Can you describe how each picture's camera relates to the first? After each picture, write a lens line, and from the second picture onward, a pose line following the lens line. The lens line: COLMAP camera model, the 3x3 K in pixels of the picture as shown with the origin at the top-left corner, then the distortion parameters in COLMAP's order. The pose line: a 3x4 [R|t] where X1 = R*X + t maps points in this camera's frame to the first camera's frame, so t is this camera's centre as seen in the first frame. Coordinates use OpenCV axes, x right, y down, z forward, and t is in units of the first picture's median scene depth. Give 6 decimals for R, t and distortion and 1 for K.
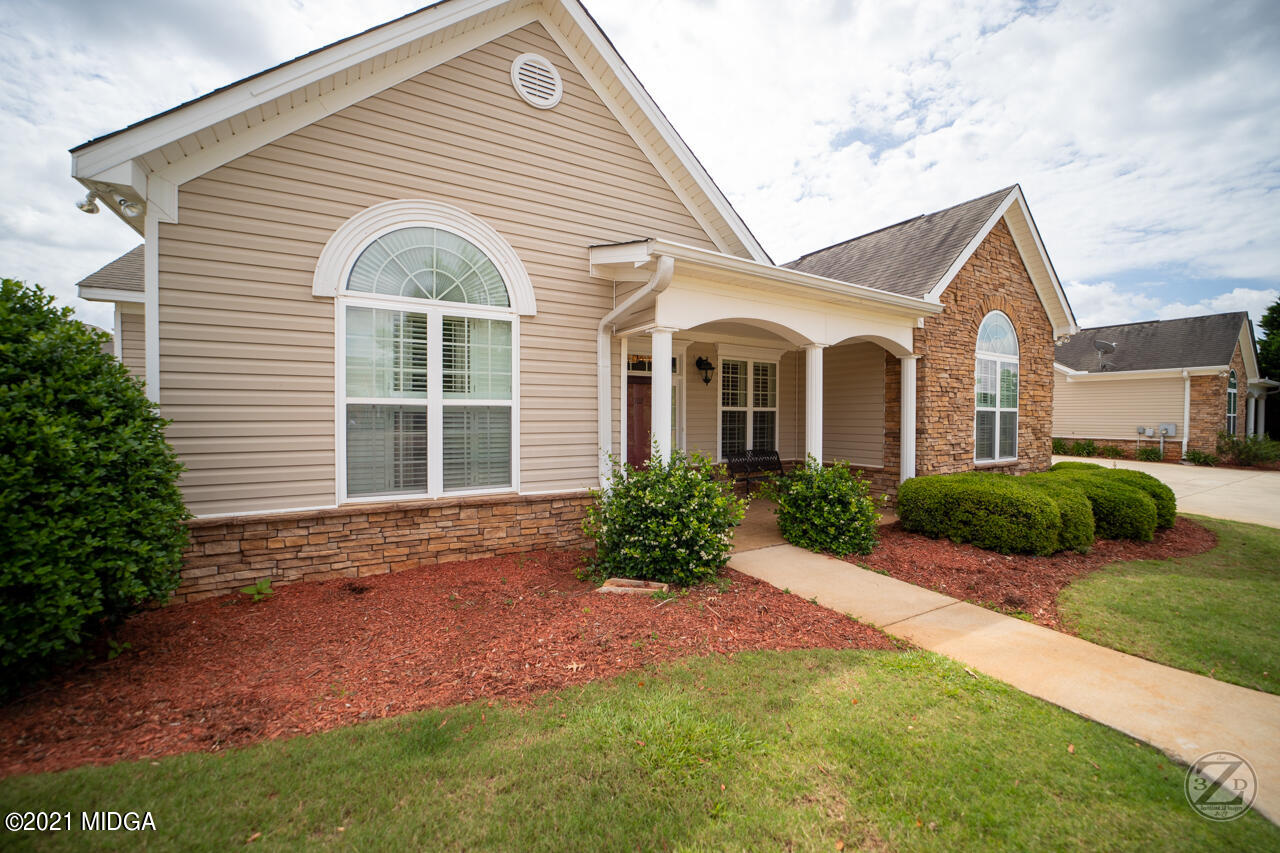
lens RADIAL K [[505.6, 0, 647.9], [0, 505.6, 428.0], [0, 0, 1]] dist [-0.030213, 0.001341]
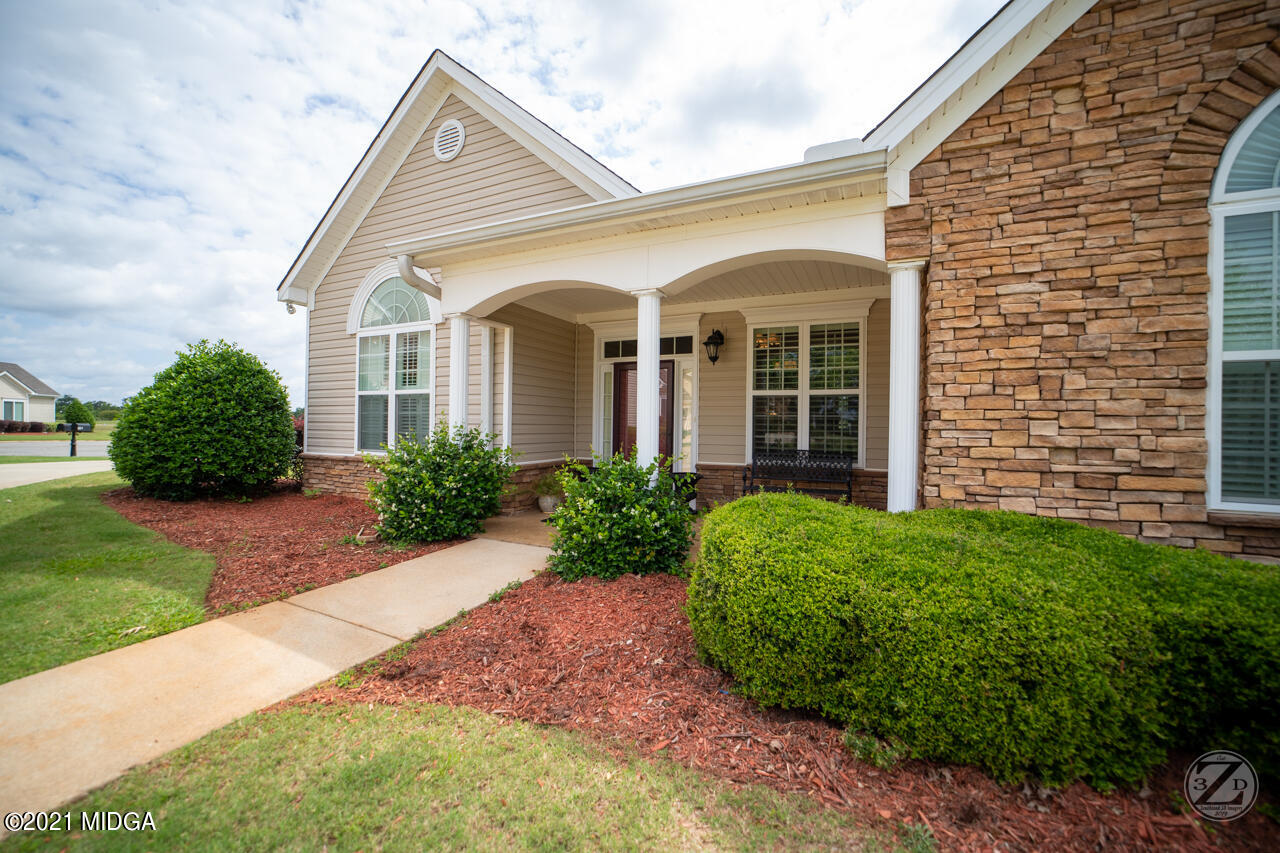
lens RADIAL K [[505.6, 0, 646.8], [0, 505.6, 426.9], [0, 0, 1]] dist [-0.030213, 0.001341]
pose [[0.559483, 0.004258, -0.828831, 1.146203], [-0.029379, 0.999460, -0.014697, 0.047682], [0.828321, 0.032572, 0.559306, 0.734556]]
